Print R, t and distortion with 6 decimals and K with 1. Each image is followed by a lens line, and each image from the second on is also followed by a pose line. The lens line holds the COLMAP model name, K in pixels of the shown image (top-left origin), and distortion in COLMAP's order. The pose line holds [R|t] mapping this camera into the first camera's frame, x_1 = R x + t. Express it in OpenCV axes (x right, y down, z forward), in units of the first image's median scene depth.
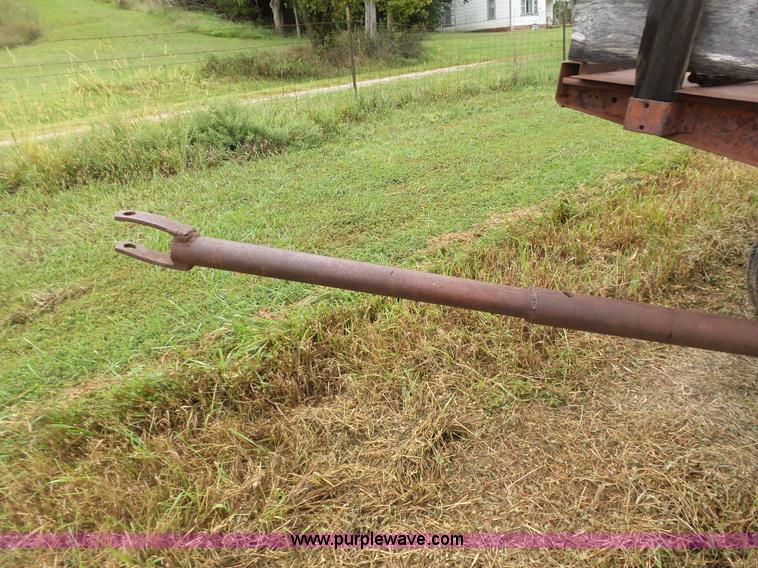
lens RADIAL K [[532.5, 0, 380.6], [0, 532.5, 286.0], [0, 0, 1]] dist [-0.002141, 0.001391]
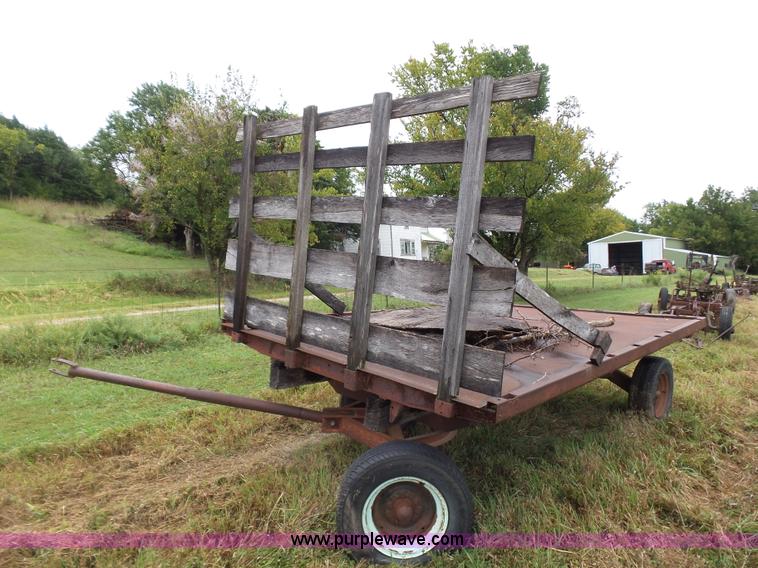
lens RADIAL K [[532.5, 0, 379.6], [0, 532.5, 281.5], [0, 0, 1]] dist [-0.002141, 0.001391]
pose [[0.984539, 0.064347, 0.162920, 0.090603], [0.004438, 0.920624, -0.390426, 0.071356], [-0.175111, 0.385112, 0.906104, -0.247866]]
